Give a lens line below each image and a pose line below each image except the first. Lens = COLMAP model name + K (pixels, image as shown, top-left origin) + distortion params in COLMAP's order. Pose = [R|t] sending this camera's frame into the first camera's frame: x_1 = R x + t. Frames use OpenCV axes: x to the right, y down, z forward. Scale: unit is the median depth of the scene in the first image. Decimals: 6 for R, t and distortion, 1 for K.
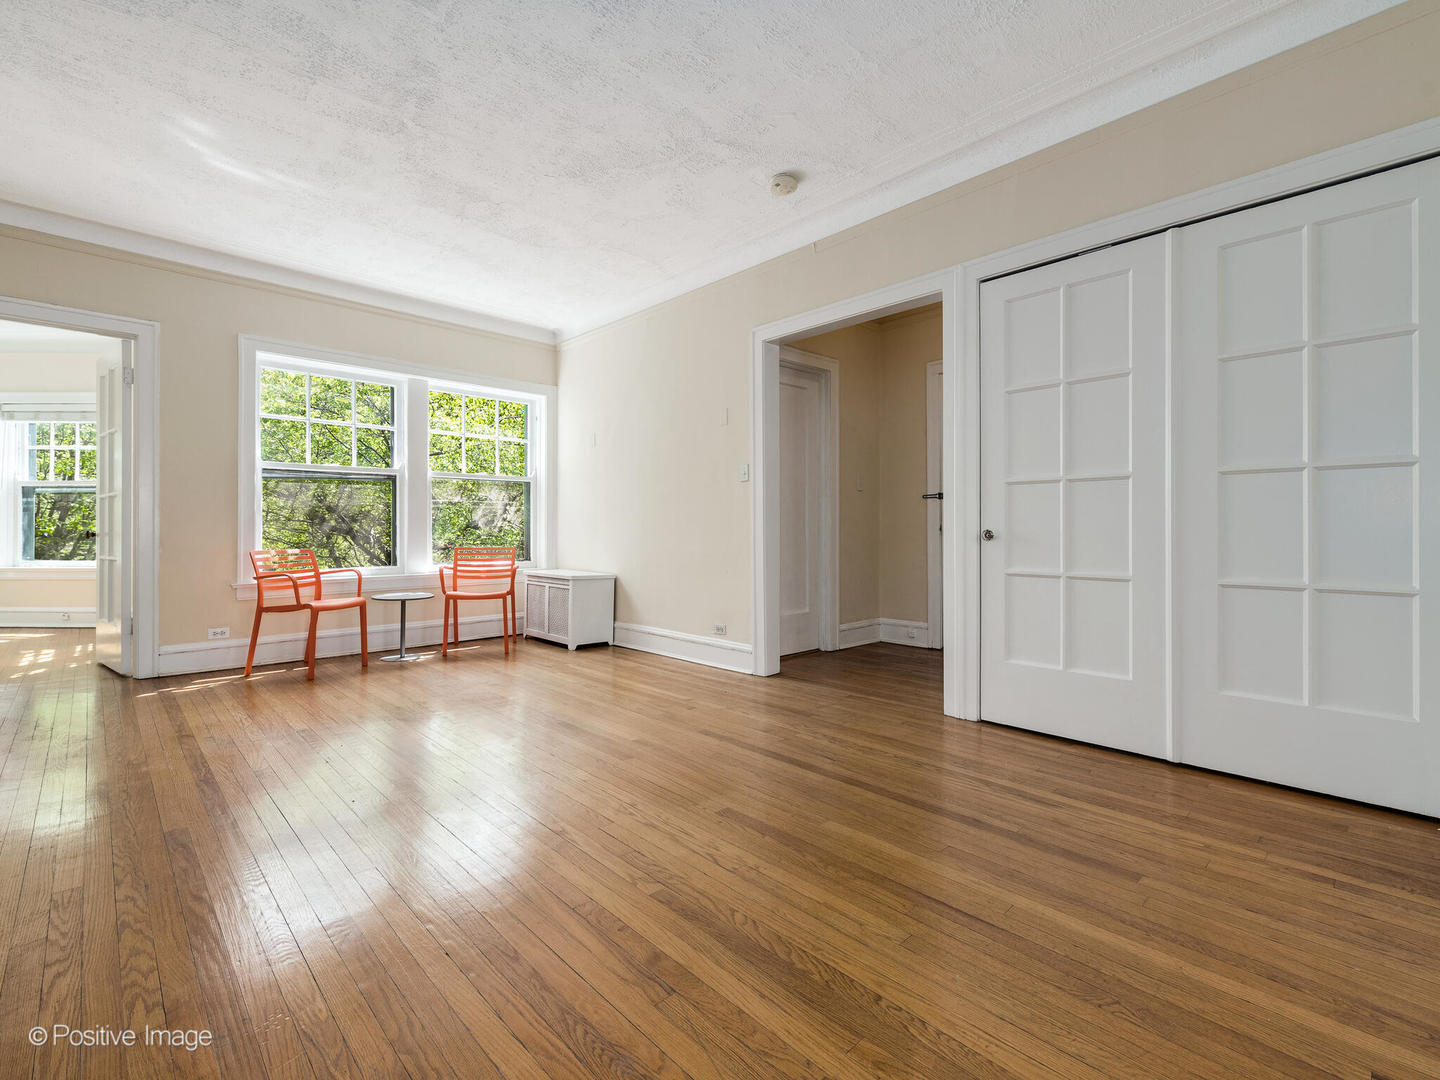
lens RADIAL K [[666.3, 0, 728.3], [0, 666.3, 529.2], [0, 0, 1]] dist [0.001797, -0.001699]
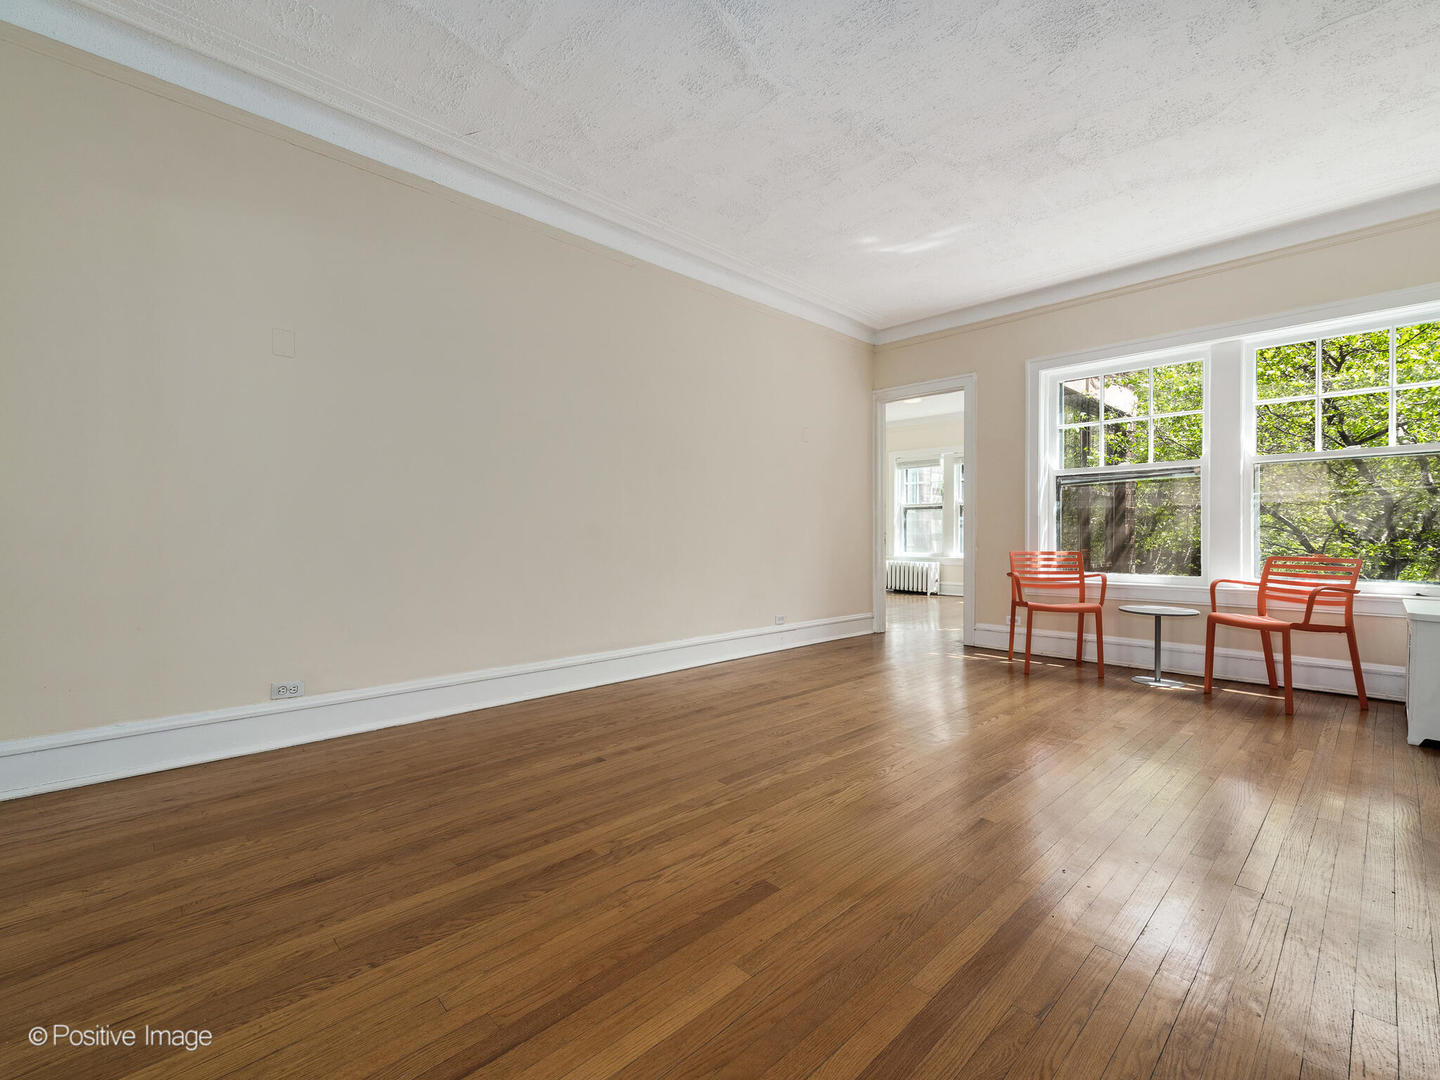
lens RADIAL K [[638.9, 0, 710.4], [0, 638.9, 551.3], [0, 0, 1]] dist [0.008020, 0.000616]
pose [[-0.010417, 0.029045, -0.999524, 0.363626], [0.000829, 0.999578, 0.029038, -0.000084], [0.999945, -0.000527, -0.010436, 0.455144]]
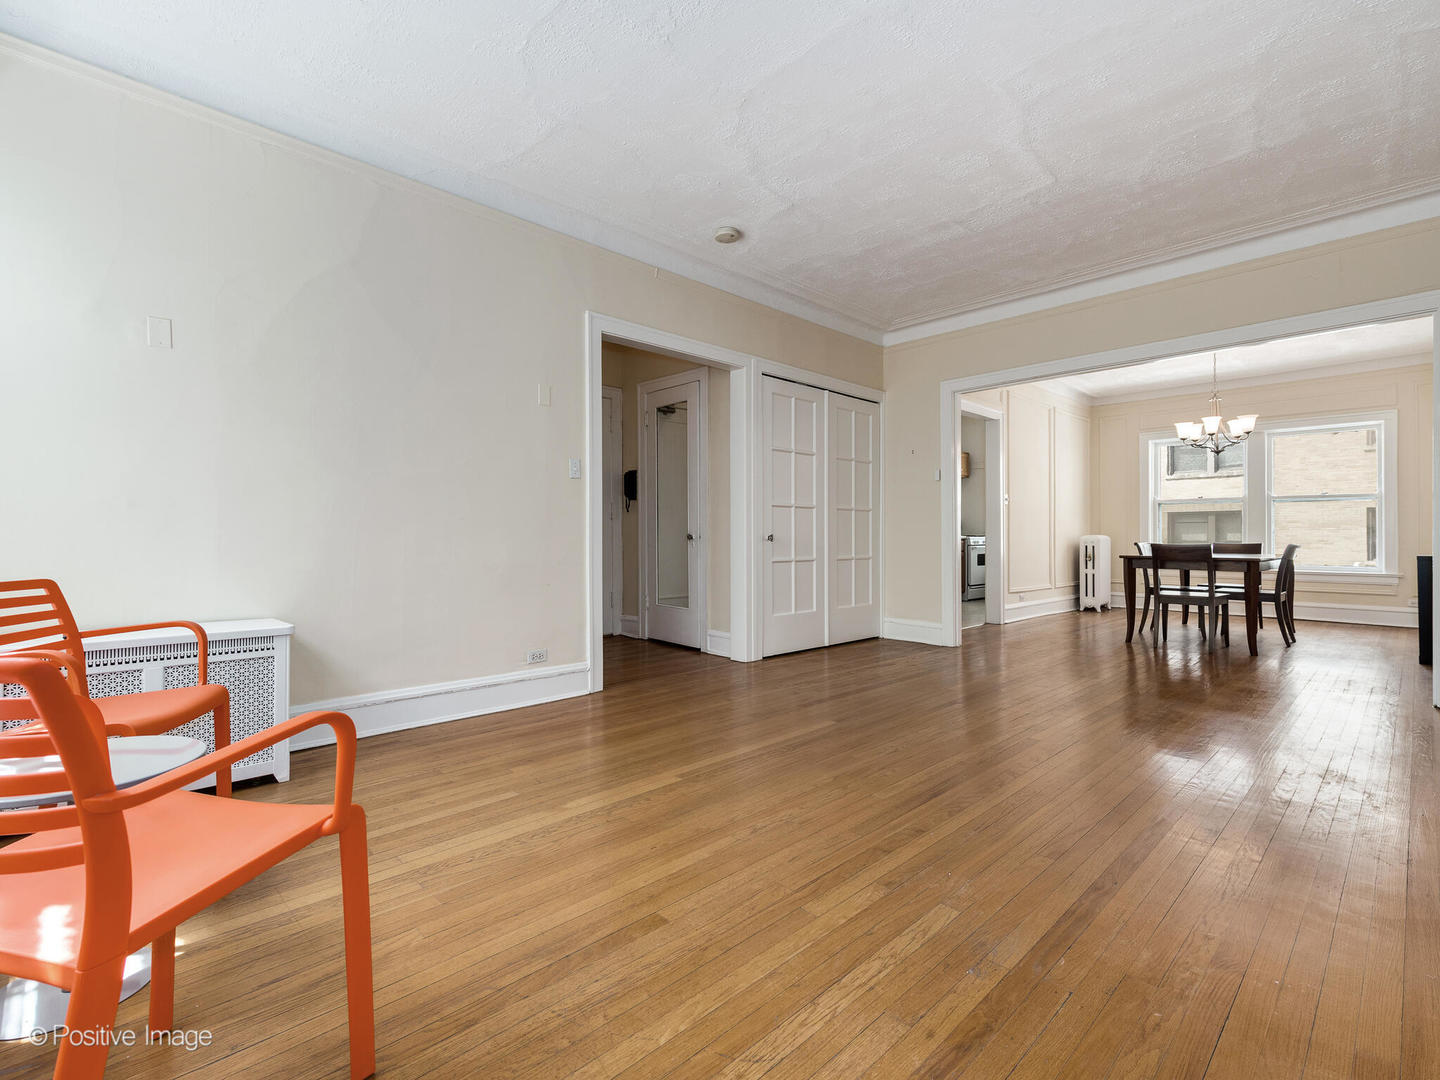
lens RADIAL K [[666.3, 0, 725.7], [0, 666.3, 525.1], [0, 0, 1]] dist [0.001797, -0.001699]
pose [[-0.014969, 0.014268, 0.999786, -0.820937], [-0.005595, 0.999881, -0.014353, 0.001356], [-0.999872, -0.005809, -0.014887, 0.779348]]
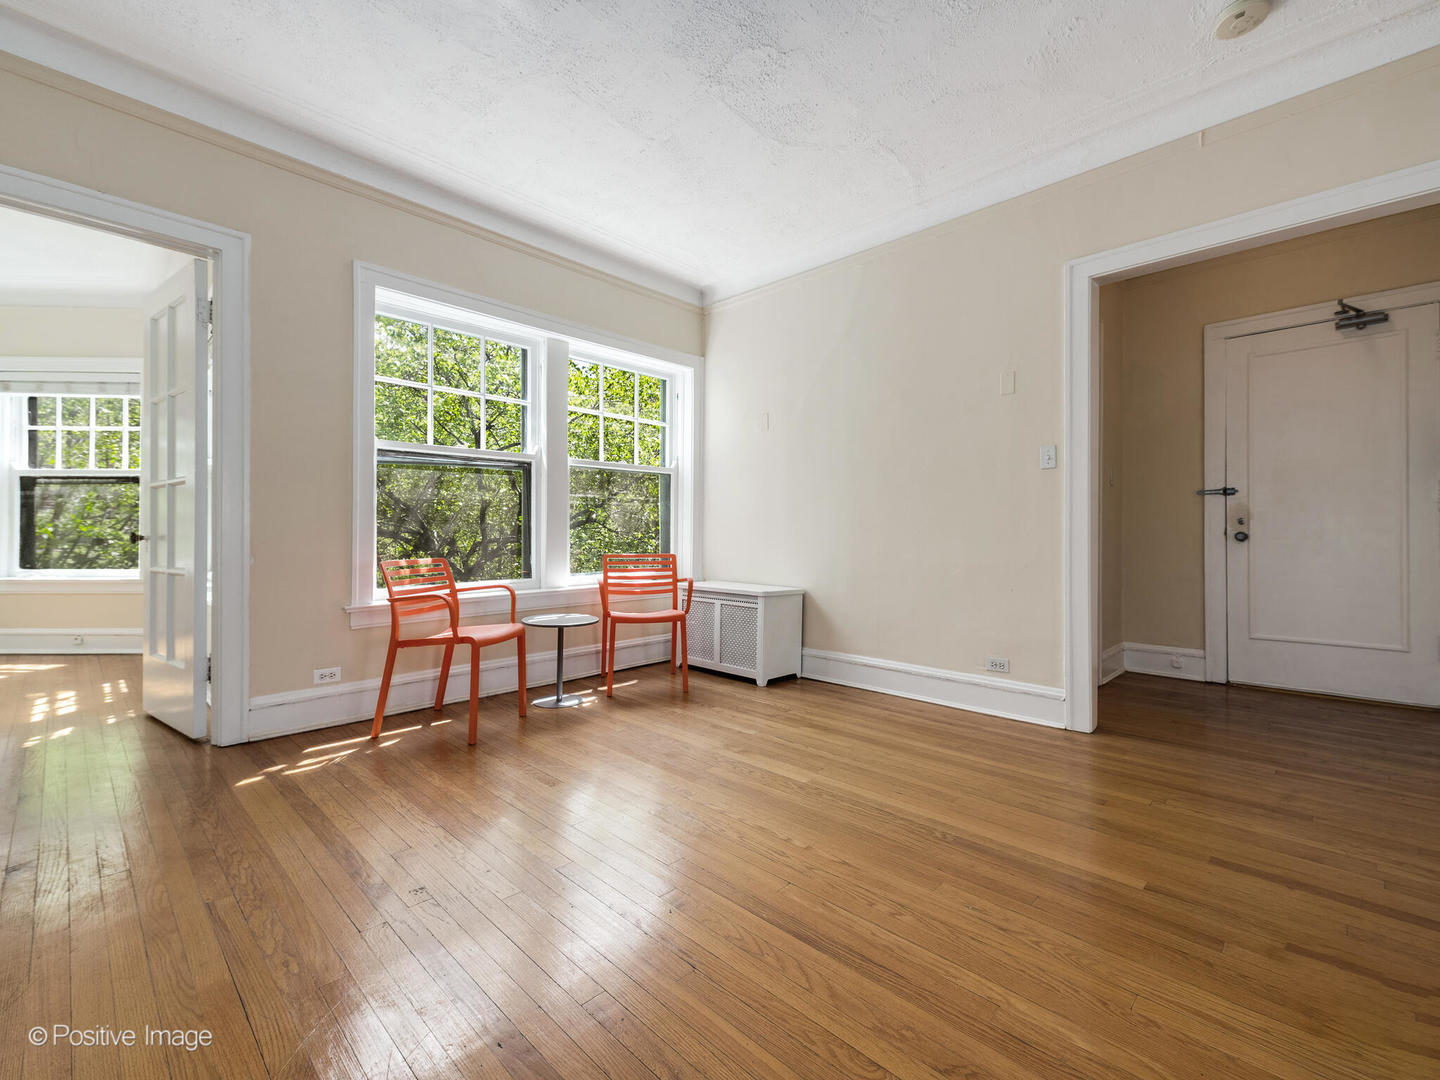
lens RADIAL K [[638.9, 0, 720.2], [0, 638.9, 532.5], [0, 0, 1]] dist [0.008020, 0.000616]
pose [[0.999444, 0.002635, 0.033230, -0.349685], [-0.002659, 0.999996, 0.000665, 0.000122], [-0.033228, -0.000753, 0.999447, 0.283731]]
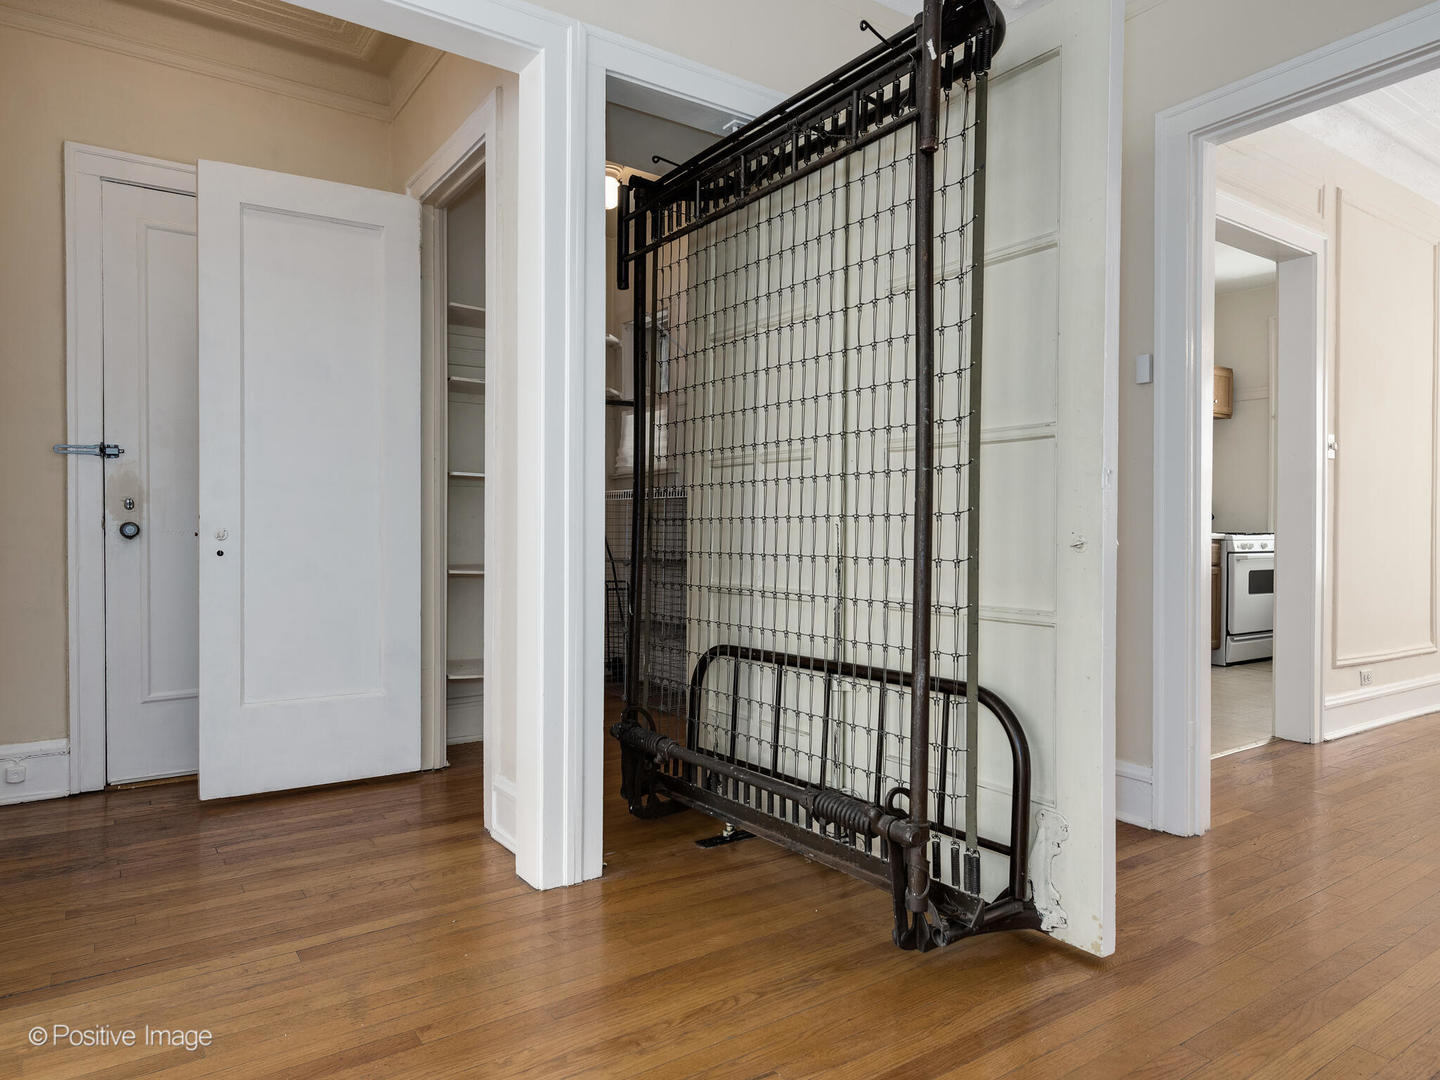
lens RADIAL K [[895.2, 0, 695.3], [0, 895.2, 537.8], [0, 0, 1]] dist [0.014573, -0.001199]
pose [[0.168449, -0.006417, 0.985690, -0.242006], [-0.005685, 0.999956, 0.007482, 0.002313], [-0.985694, -0.006864, 0.168405, 0.564653]]
